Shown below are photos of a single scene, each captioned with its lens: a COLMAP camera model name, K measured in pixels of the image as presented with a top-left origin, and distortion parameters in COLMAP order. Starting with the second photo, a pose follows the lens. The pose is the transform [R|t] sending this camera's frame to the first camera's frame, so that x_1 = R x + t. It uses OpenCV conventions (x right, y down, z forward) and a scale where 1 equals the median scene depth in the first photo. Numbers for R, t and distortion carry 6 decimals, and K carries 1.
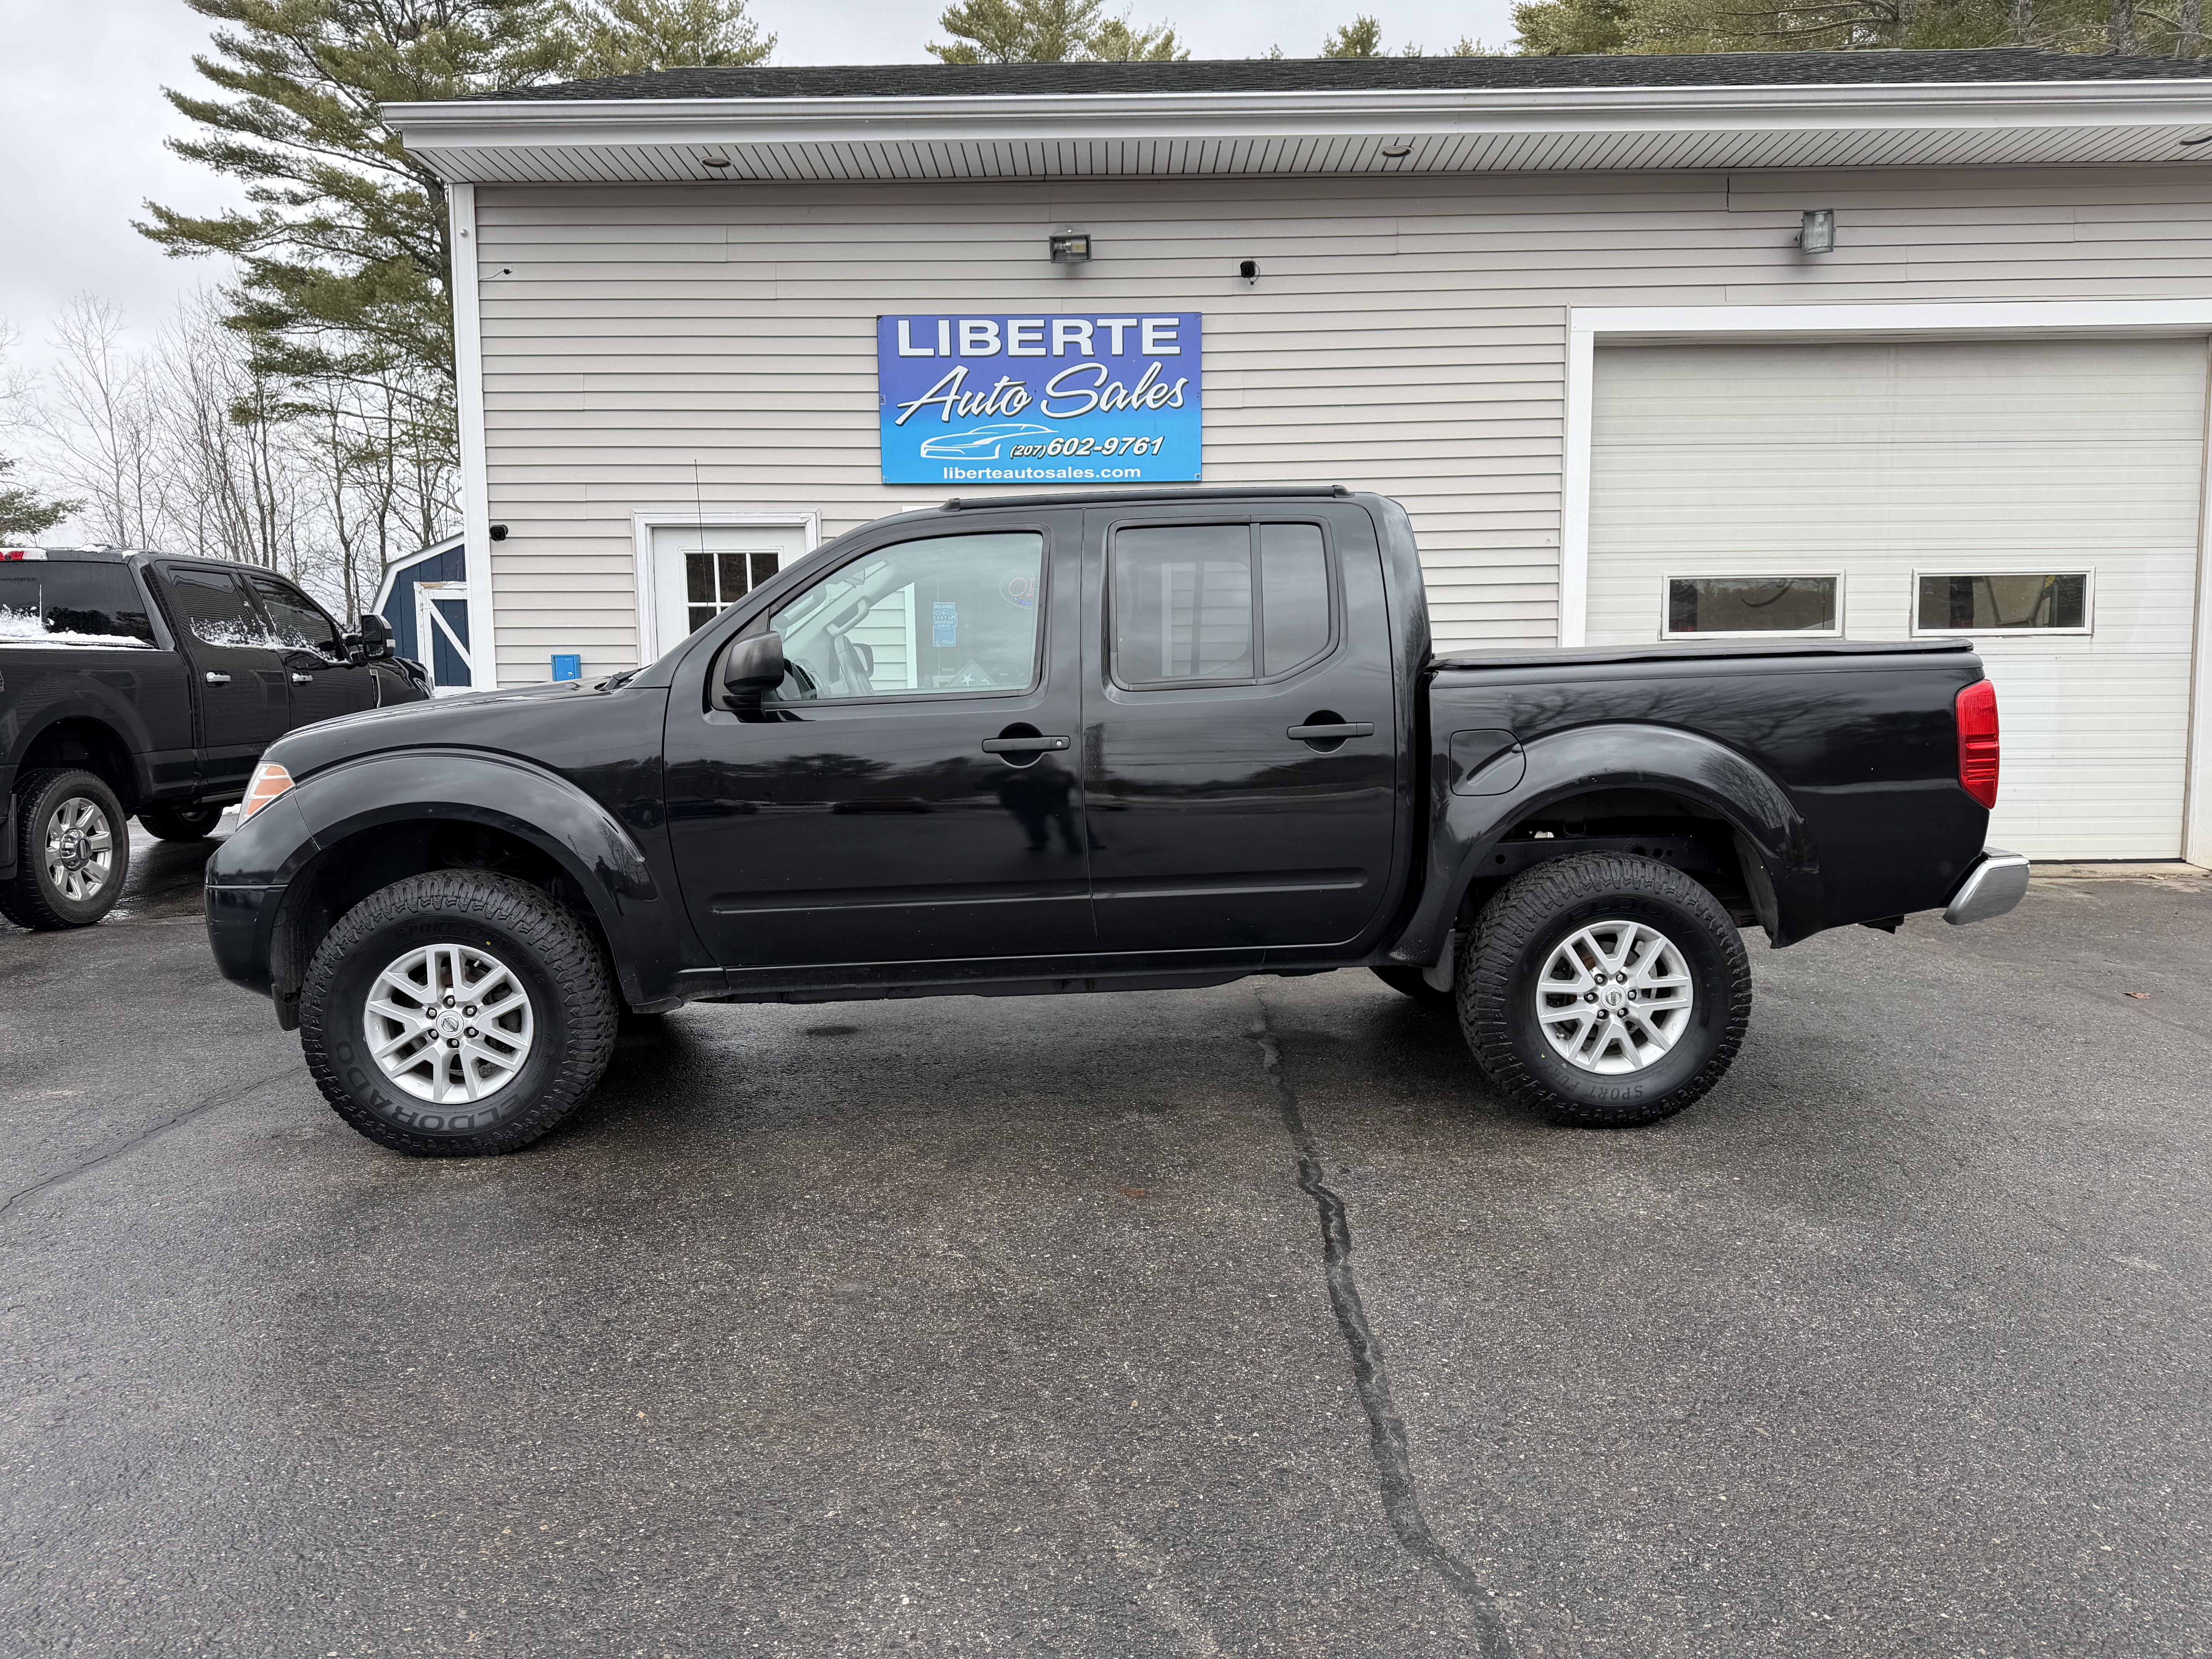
lens RADIAL K [[1518.3, 0, 1113.7], [0, 1518.3, 862.7], [0, 0, 1]] dist [0.118764, -0.144077]
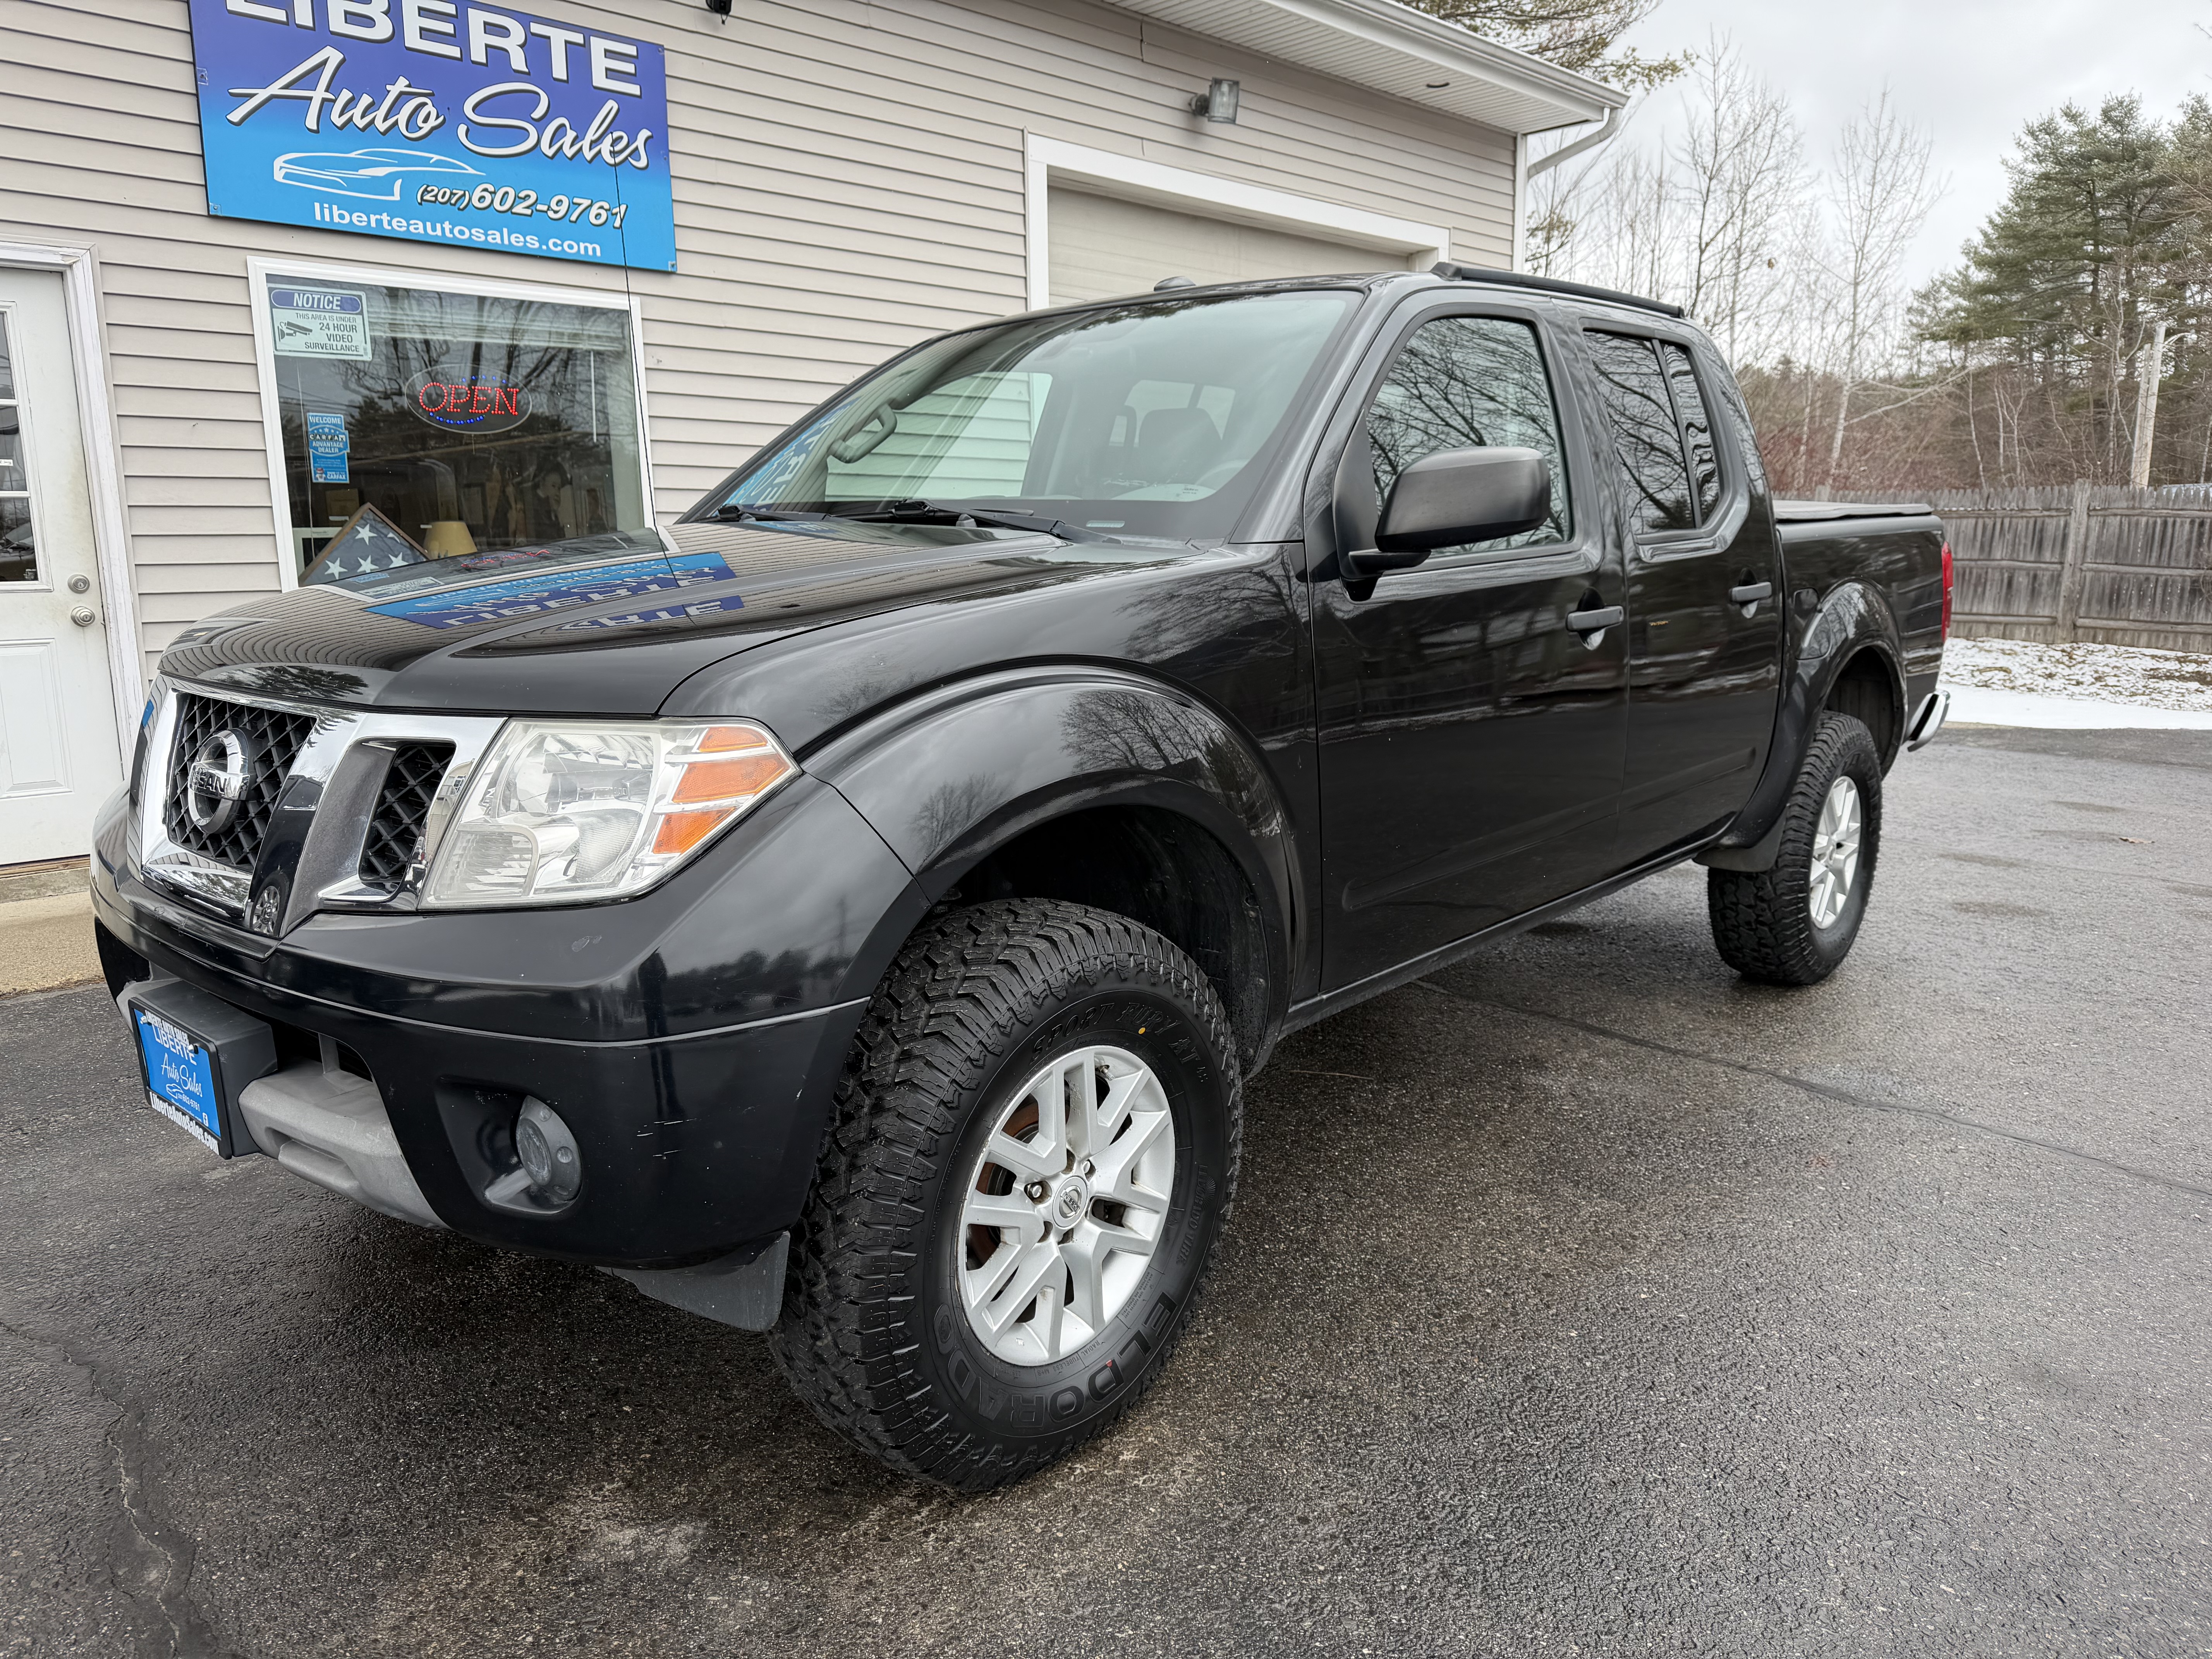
lens RADIAL K [[1559.0, 0, 1111.4], [0, 1559.0, 830.0], [0, 0, 1]] dist [-0.001807, -0.007088]
pose [[0.708274, -0.124354, 0.694899, -0.360683], [0.081199, 0.992180, 0.094791, -0.031396], [-0.701252, -0.010712, 0.712833, 0.296794]]
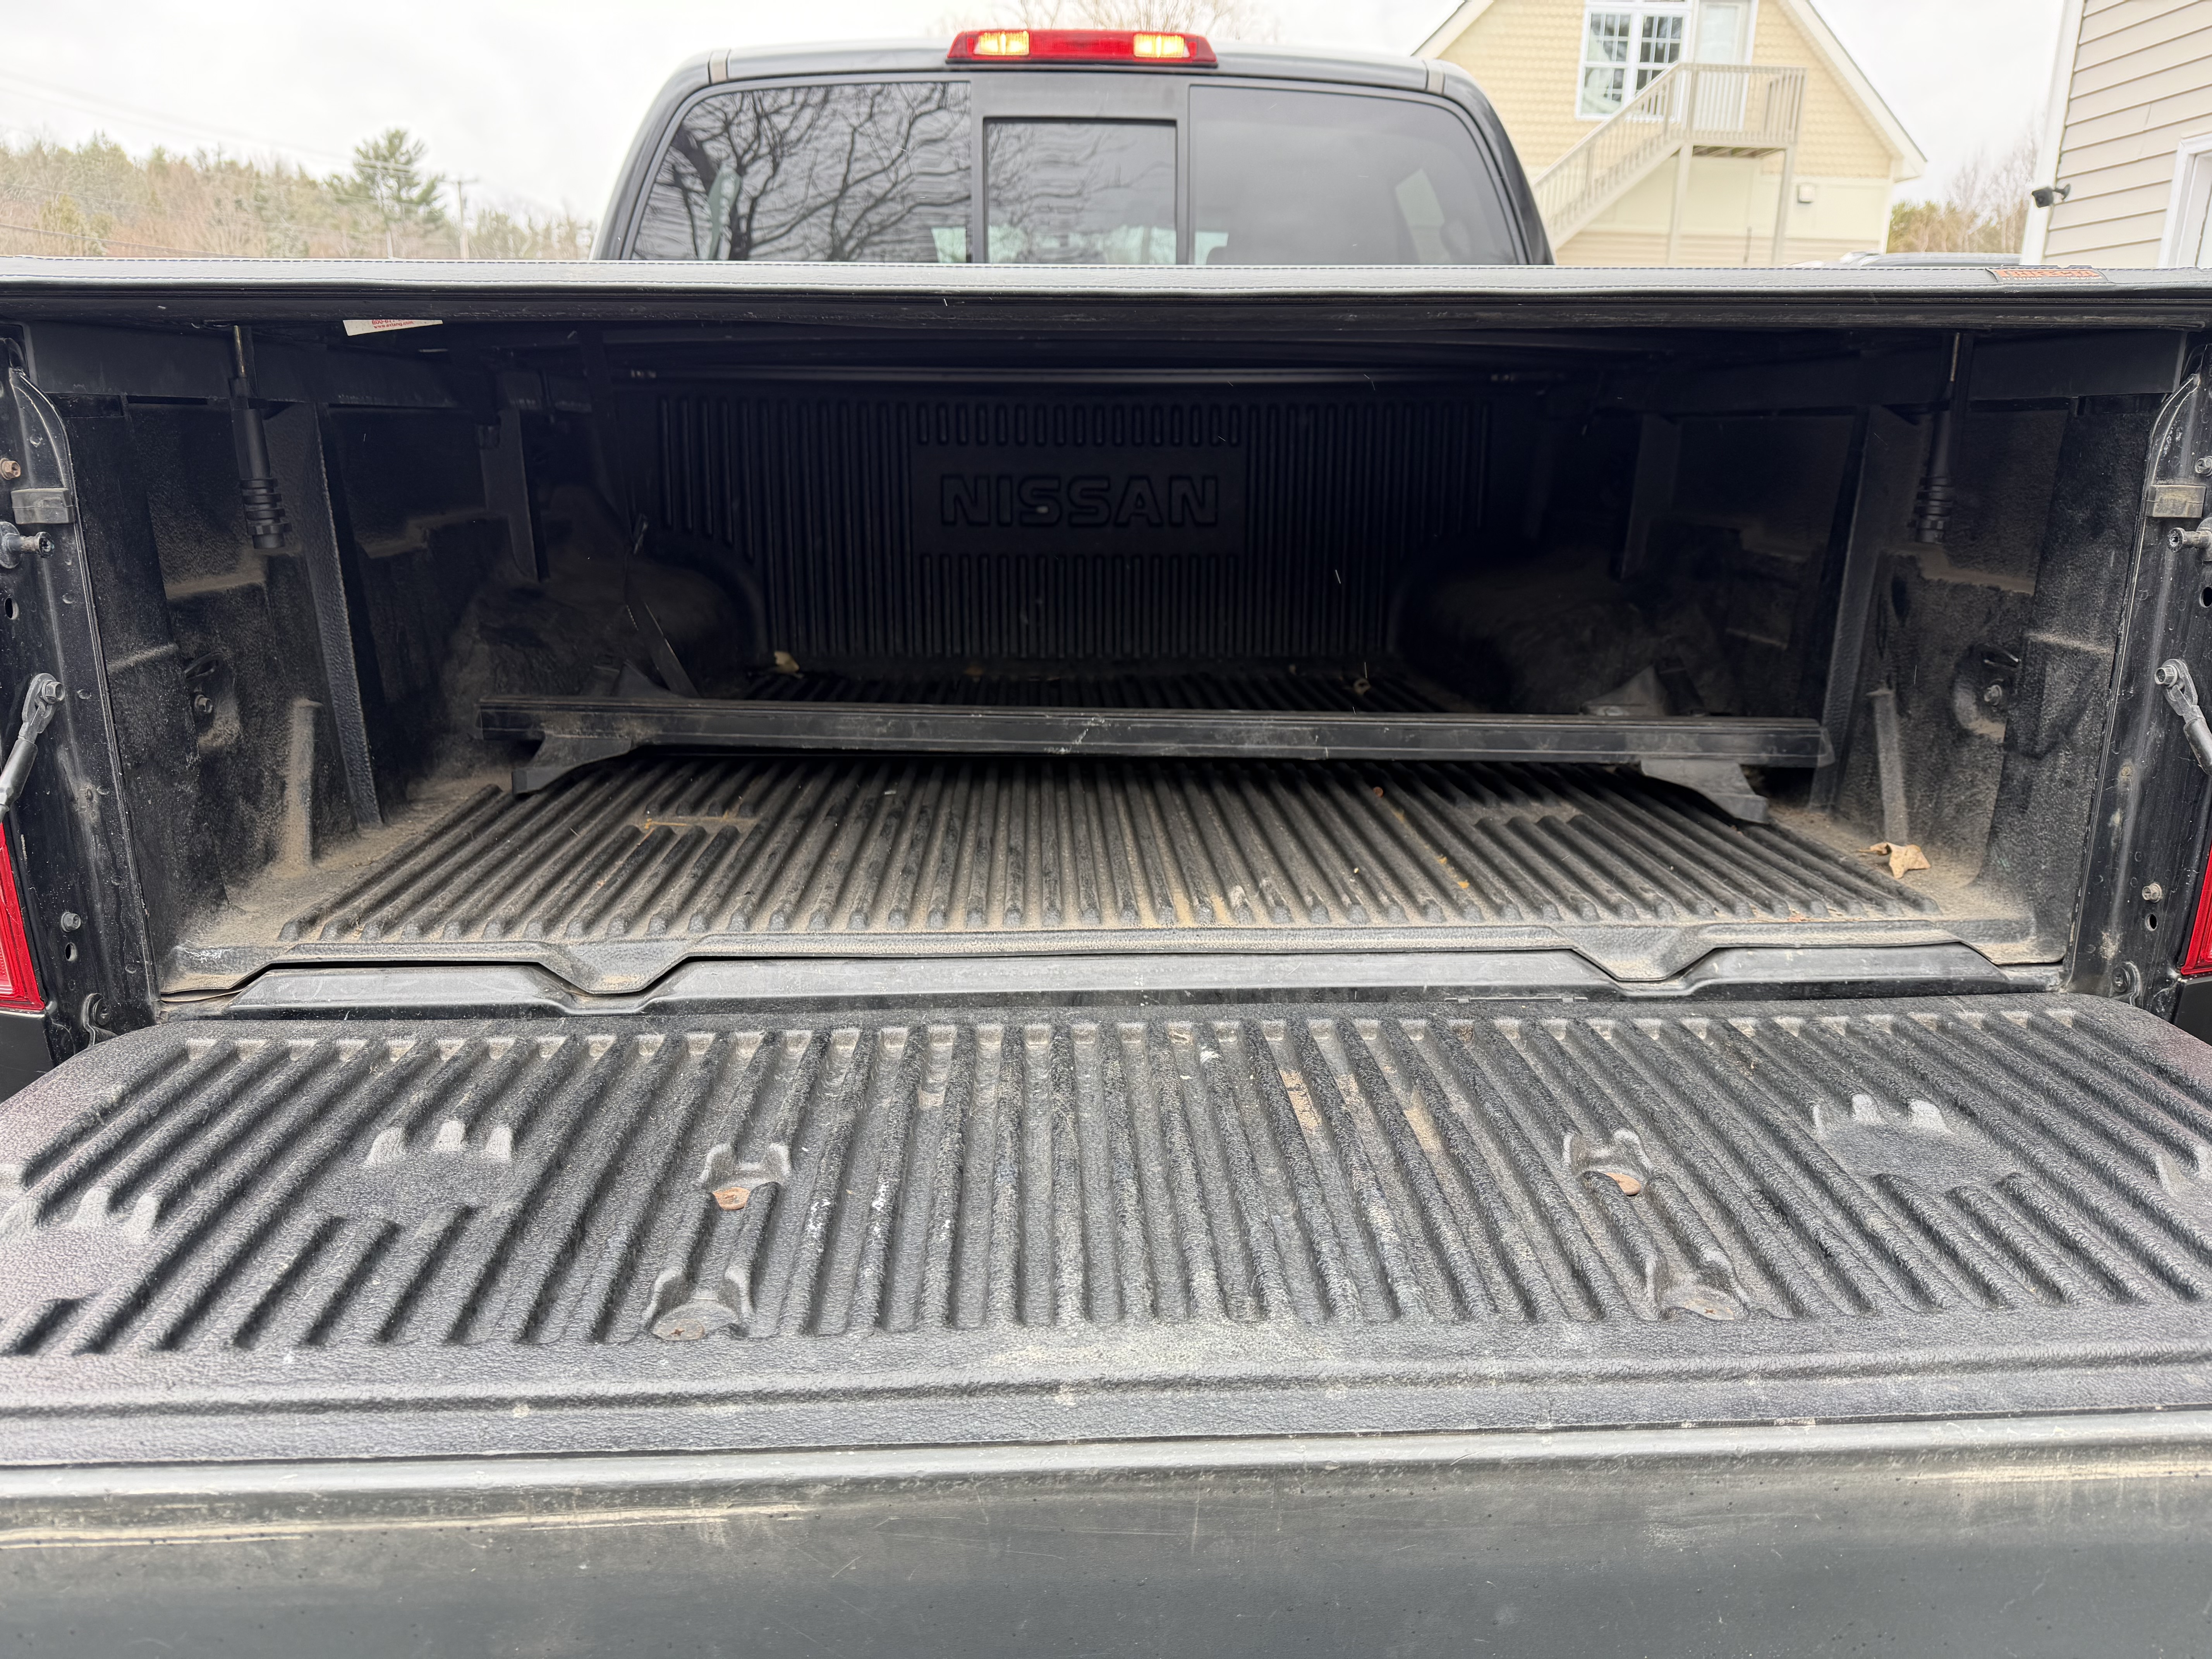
lens RADIAL K [[1569.5, 0, 1113.1], [0, 1569.5, 830.2], [0, 0, 1]] dist [-0.007231, -0.005141]
pose [[-0.011585, 0.274426, -0.961538, 0.391118], [-0.130933, 0.952907, 0.273540, -0.074129], [0.991324, 0.129066, 0.024892, 0.587992]]
